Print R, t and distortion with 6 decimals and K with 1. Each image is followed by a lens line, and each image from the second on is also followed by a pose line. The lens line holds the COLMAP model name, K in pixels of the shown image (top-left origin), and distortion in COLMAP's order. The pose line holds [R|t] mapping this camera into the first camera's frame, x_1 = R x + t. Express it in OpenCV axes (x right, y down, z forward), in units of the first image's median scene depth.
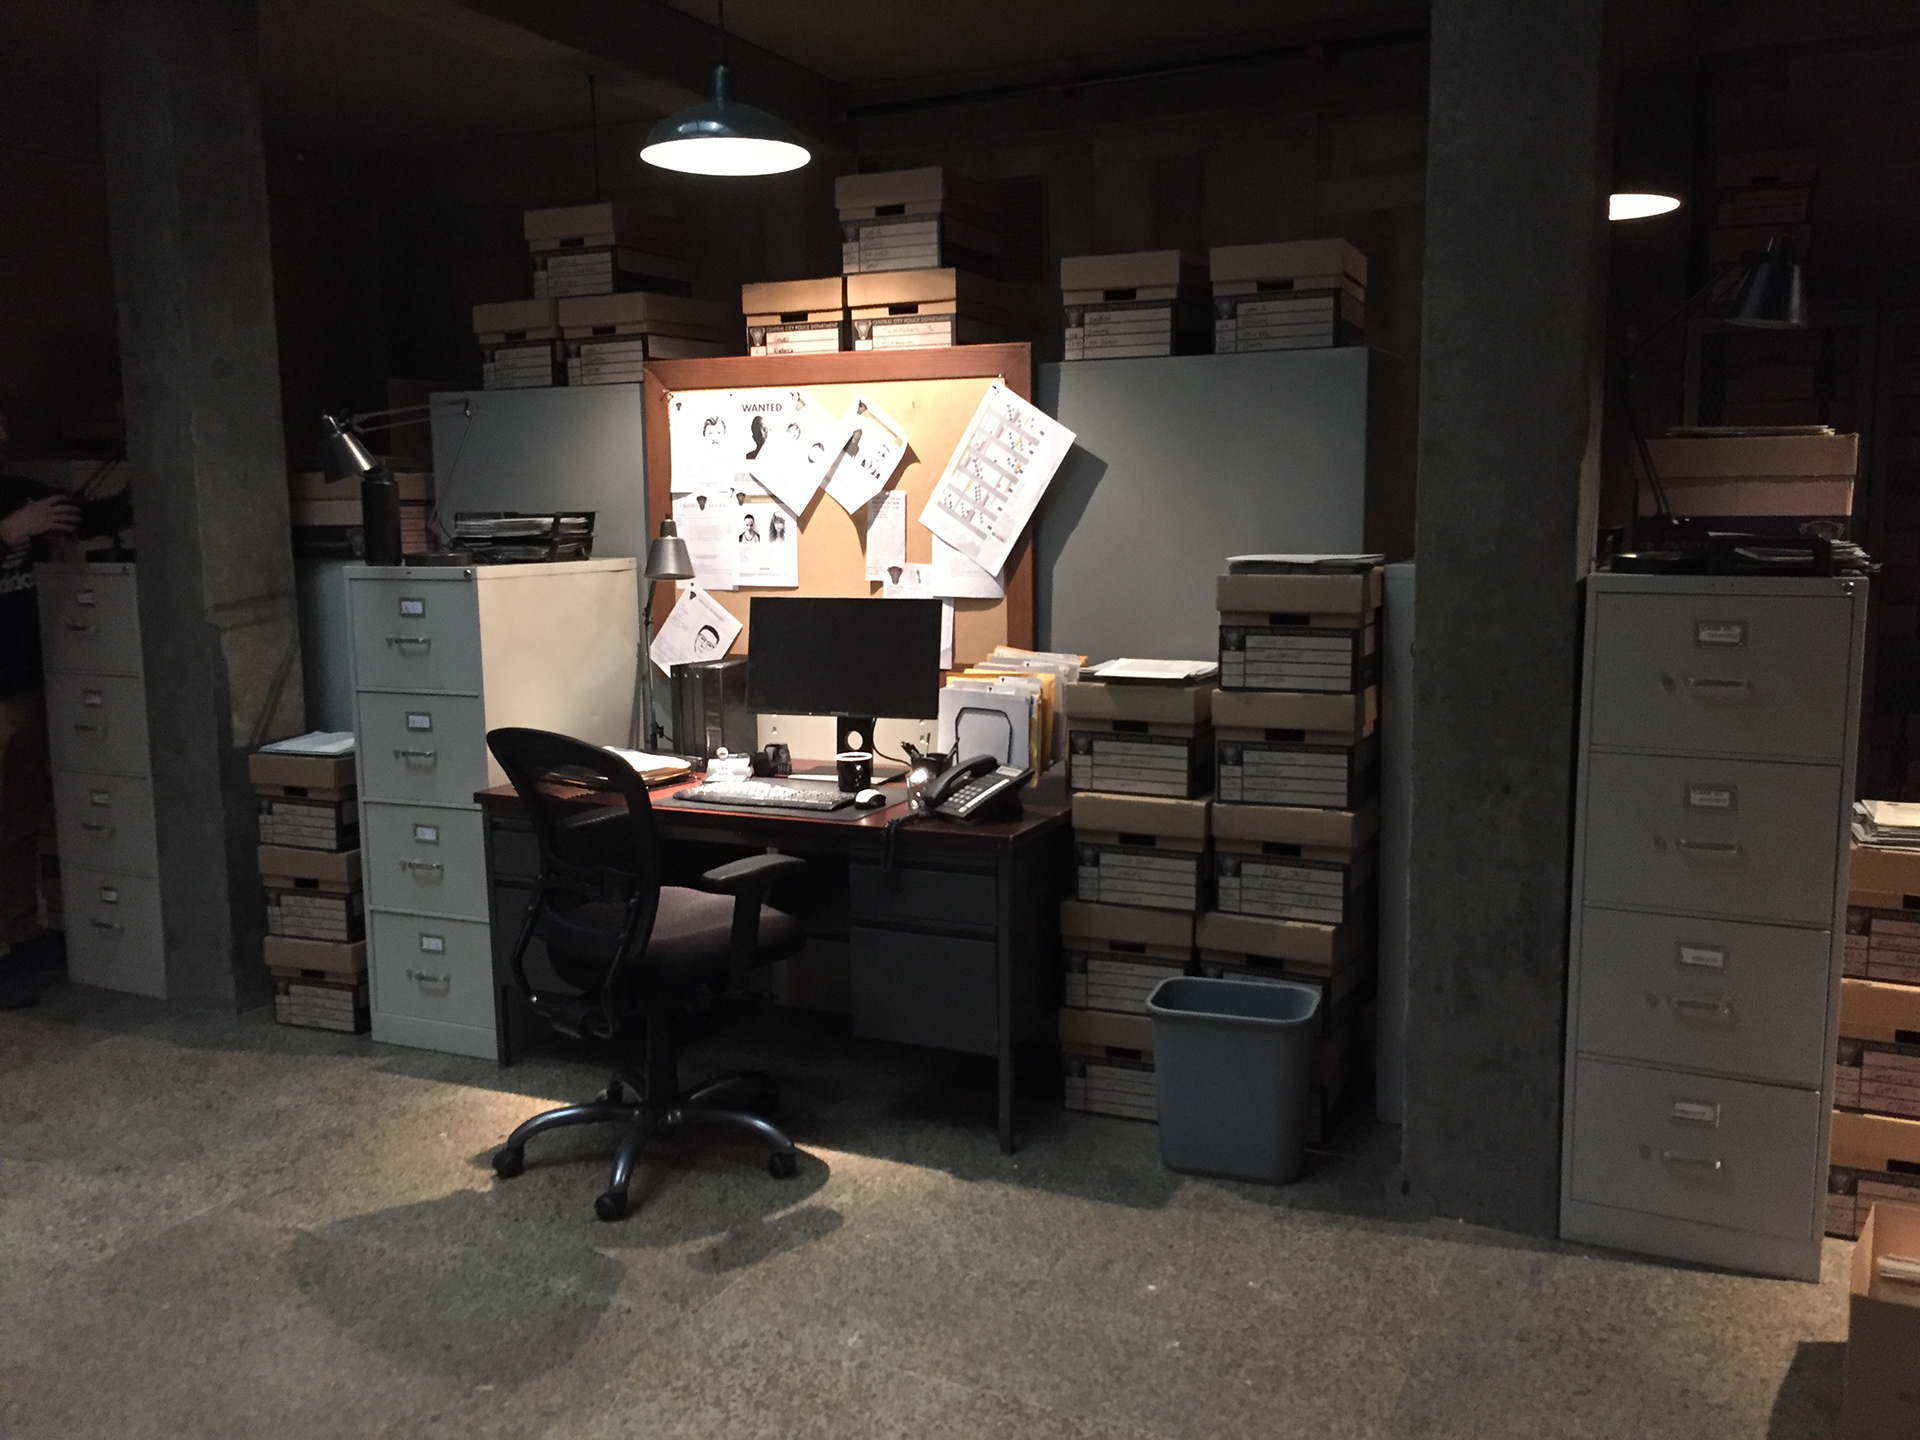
lens RADIAL K [[1646.5, 0, 959.4], [0, 1646.5, 712.2], [0, 0, 1]] dist [0.065621, -0.003317]
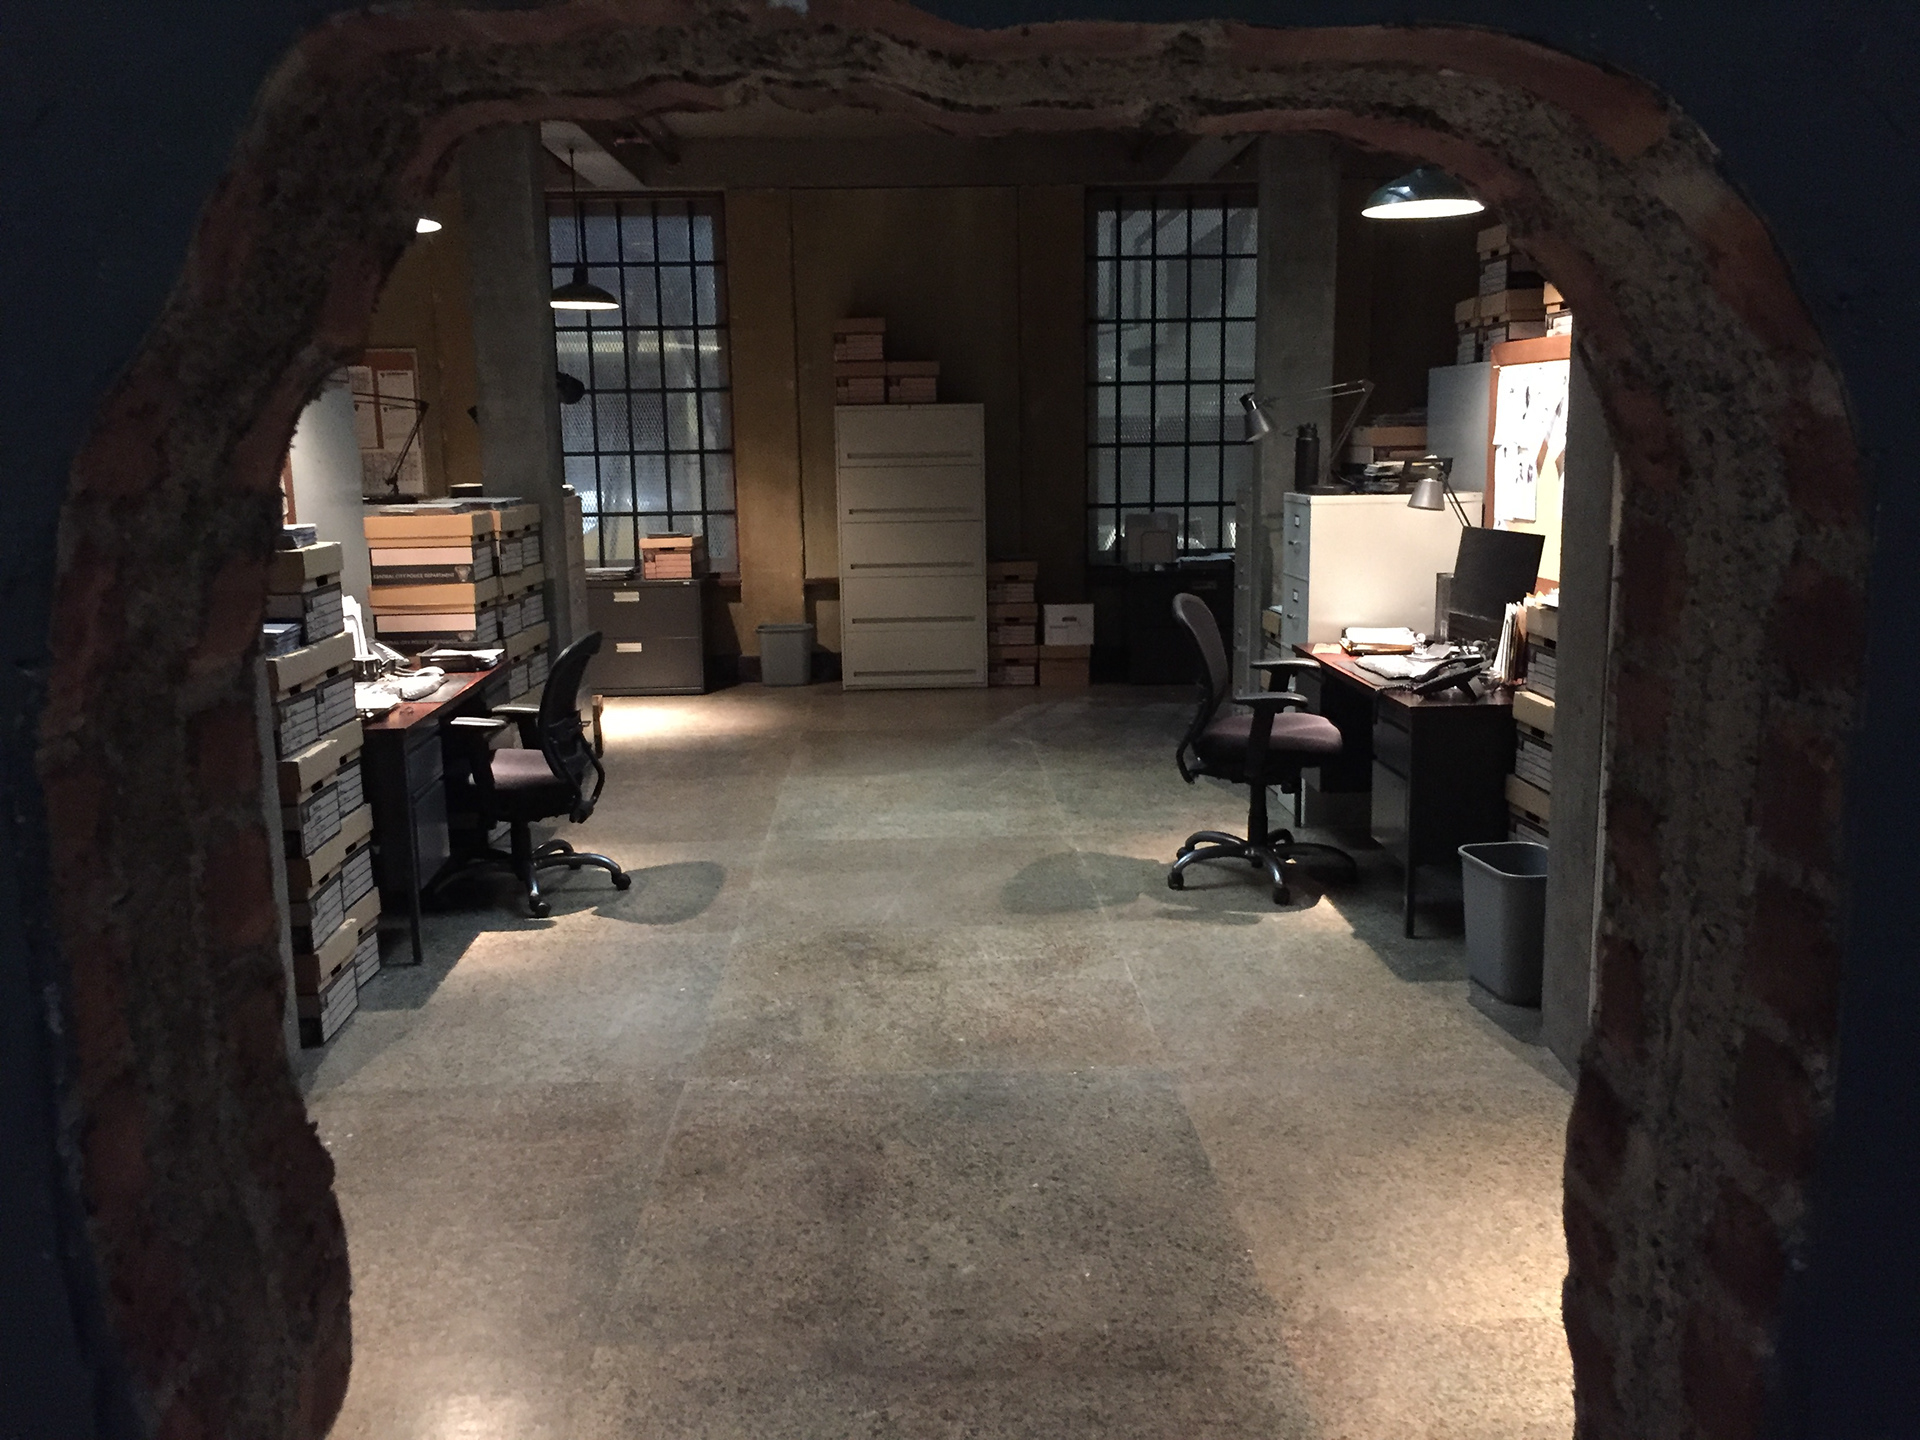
lens RADIAL K [[1646.5, 0, 962.1], [0, 1646.5, 723.3], [0, 0, 1]] dist [0.065621, -0.003317]
pose [[0.465506, 0.160080, -0.870447, 1.113646], [-0.104883, 0.986554, 0.125342, -0.047625], [0.878808, 0.032948, 0.476036, 0.006610]]
